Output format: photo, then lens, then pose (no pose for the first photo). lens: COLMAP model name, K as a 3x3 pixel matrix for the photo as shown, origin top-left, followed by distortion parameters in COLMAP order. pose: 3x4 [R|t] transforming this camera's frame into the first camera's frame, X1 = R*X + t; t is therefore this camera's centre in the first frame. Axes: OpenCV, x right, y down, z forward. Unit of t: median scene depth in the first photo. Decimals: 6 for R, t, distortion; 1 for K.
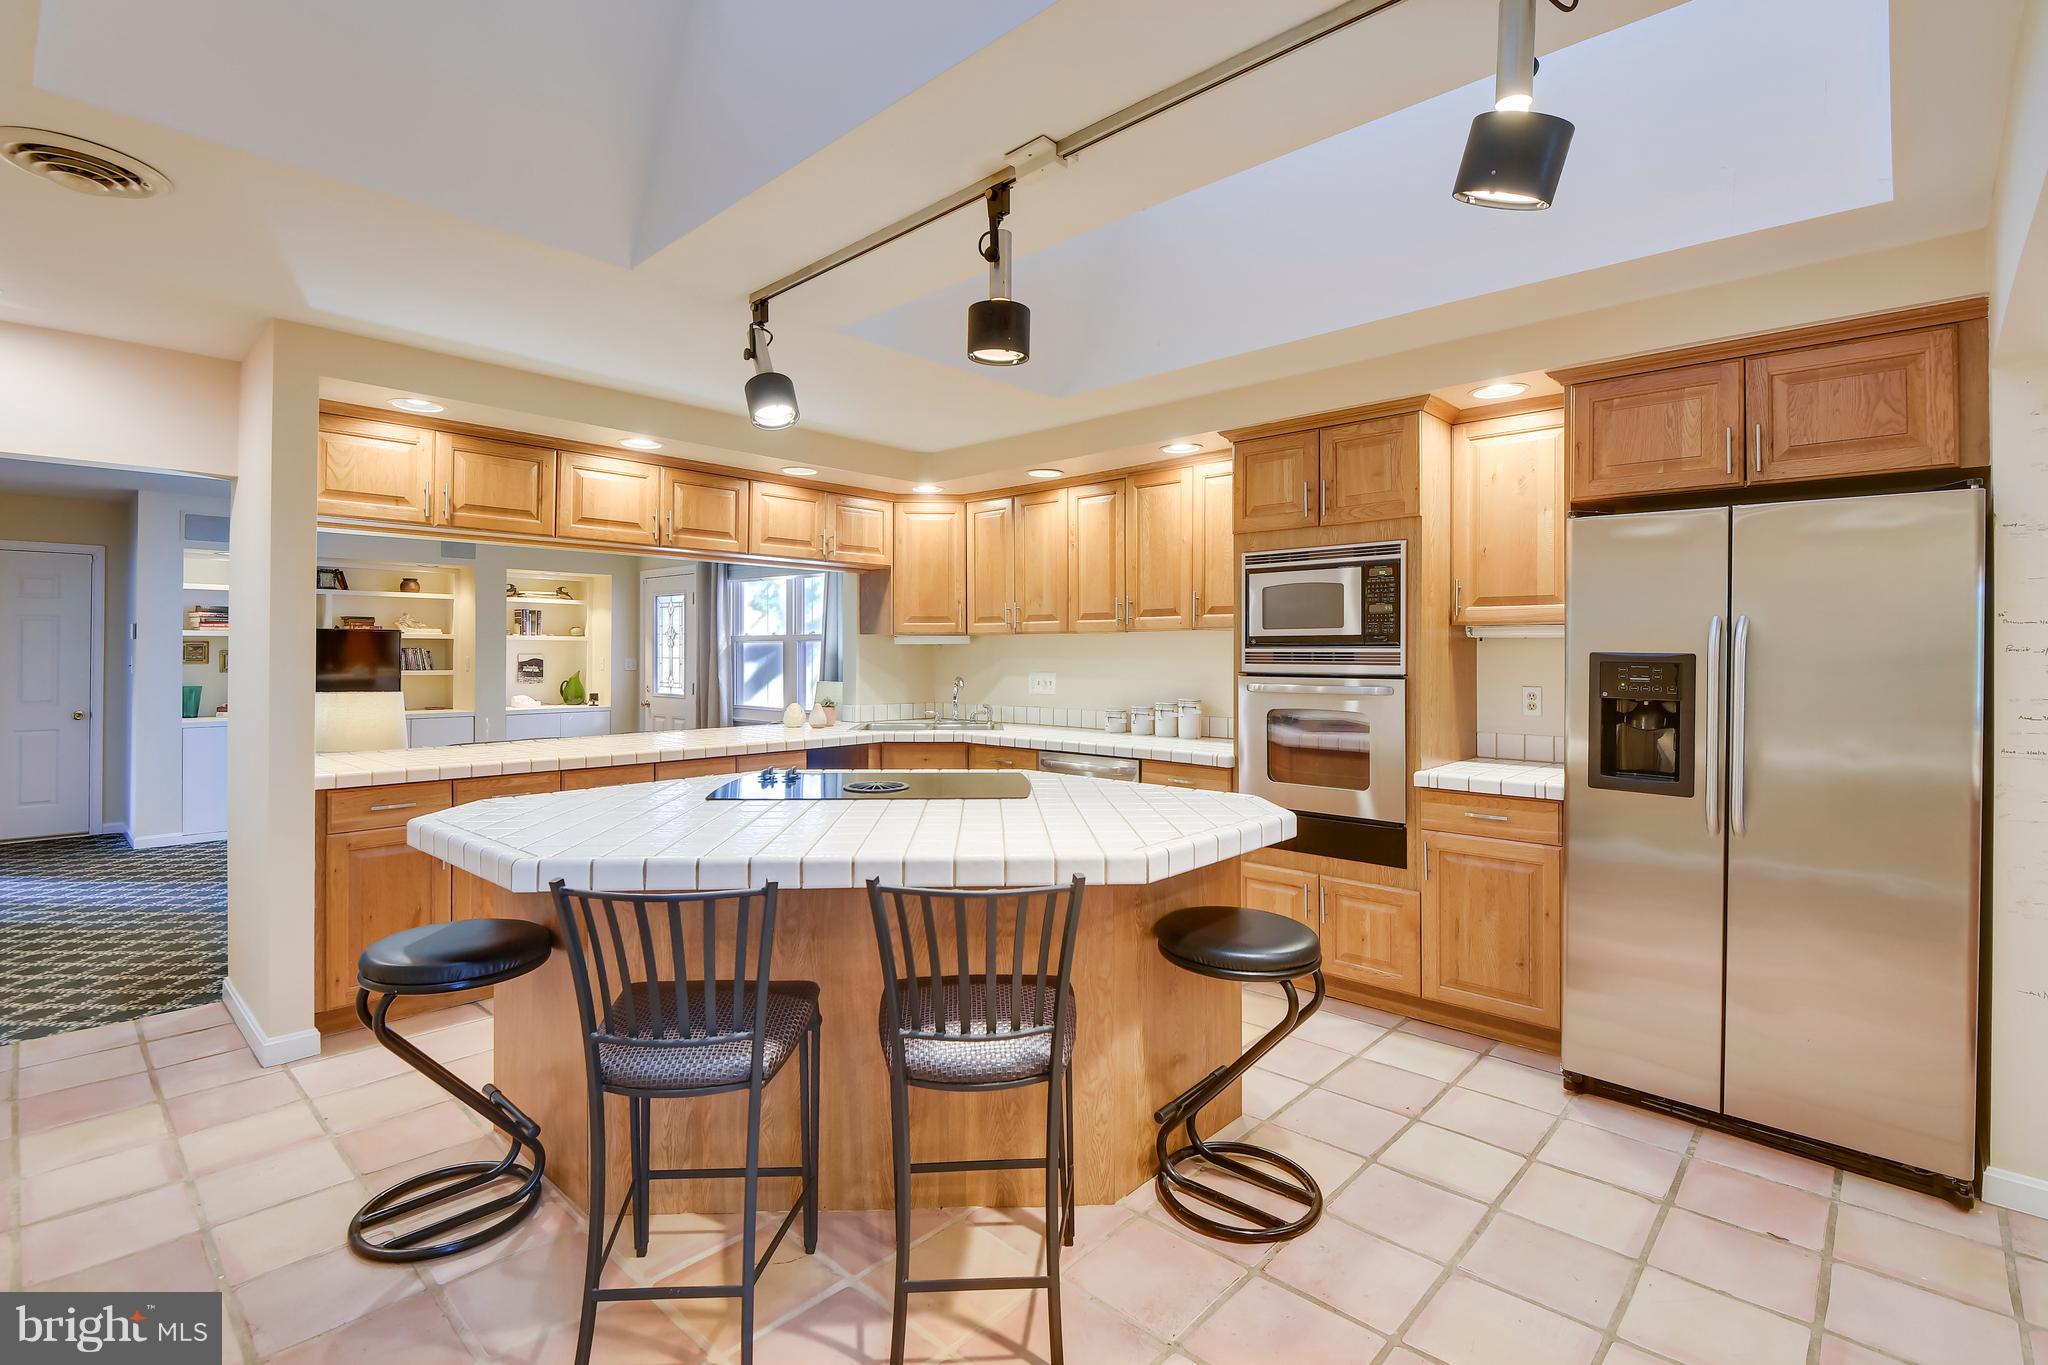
lens RADIAL K [[946.0, 0, 1023.4], [0, 946.0, 671.6], [0, 0, 1]] dist [-0.001420, -0.001784]
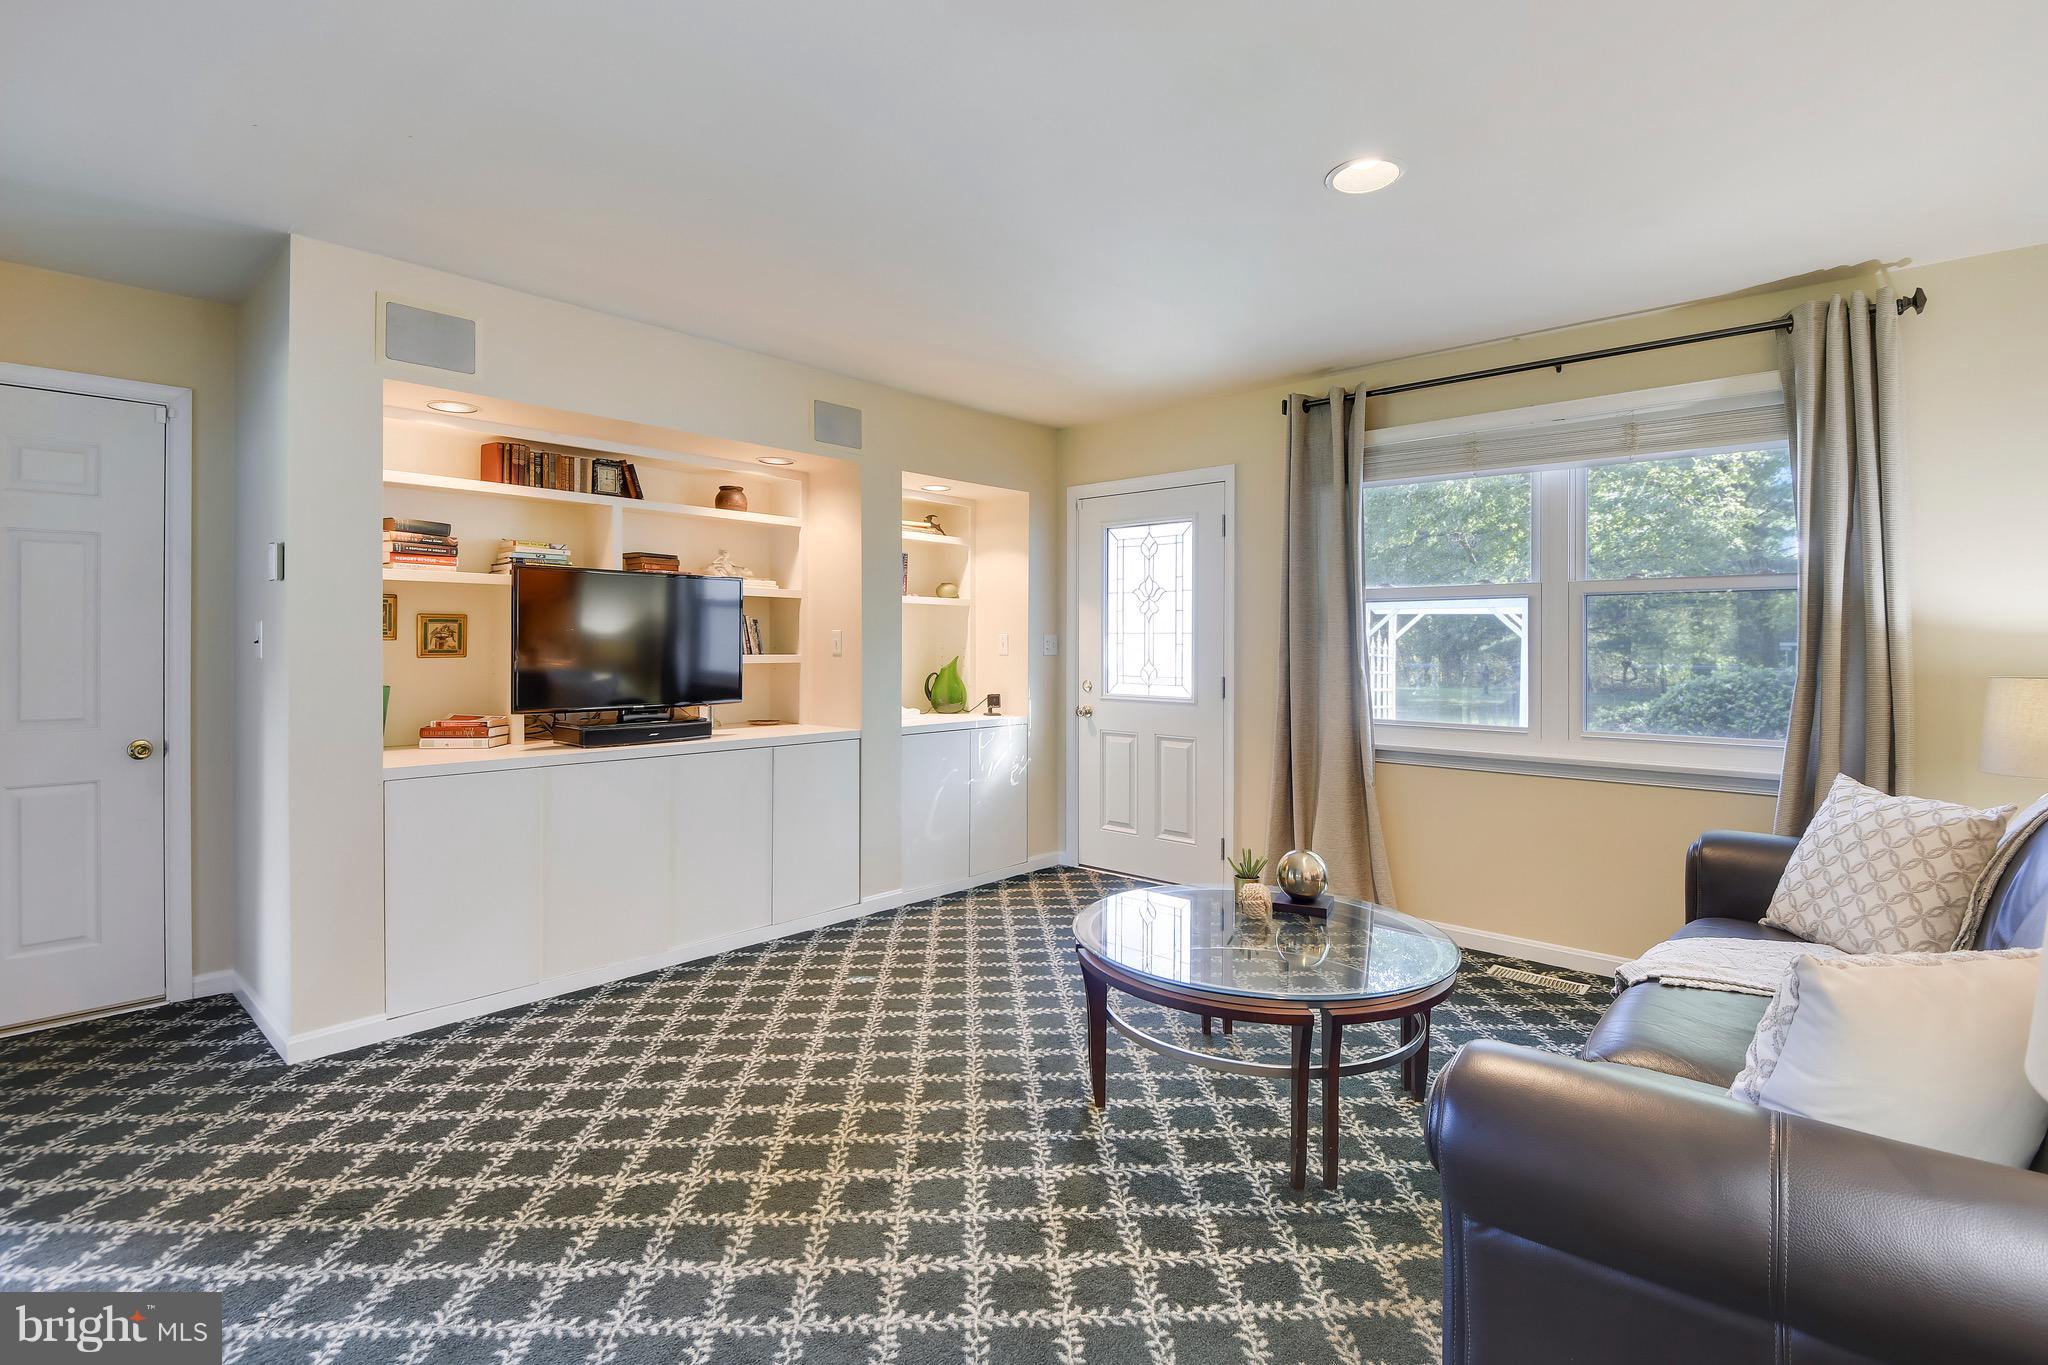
lens RADIAL K [[946.0, 0, 1025.0], [0, 946.0, 668.5], [0, 0, 1]] dist [-0.001420, -0.001784]
pose [[0.999996, 0.001851, 0.001894, -0.475982], [-0.001873, 0.999931, 0.011627, 0.000099], [-0.001872, -0.011631, 0.999931, 0.448058]]
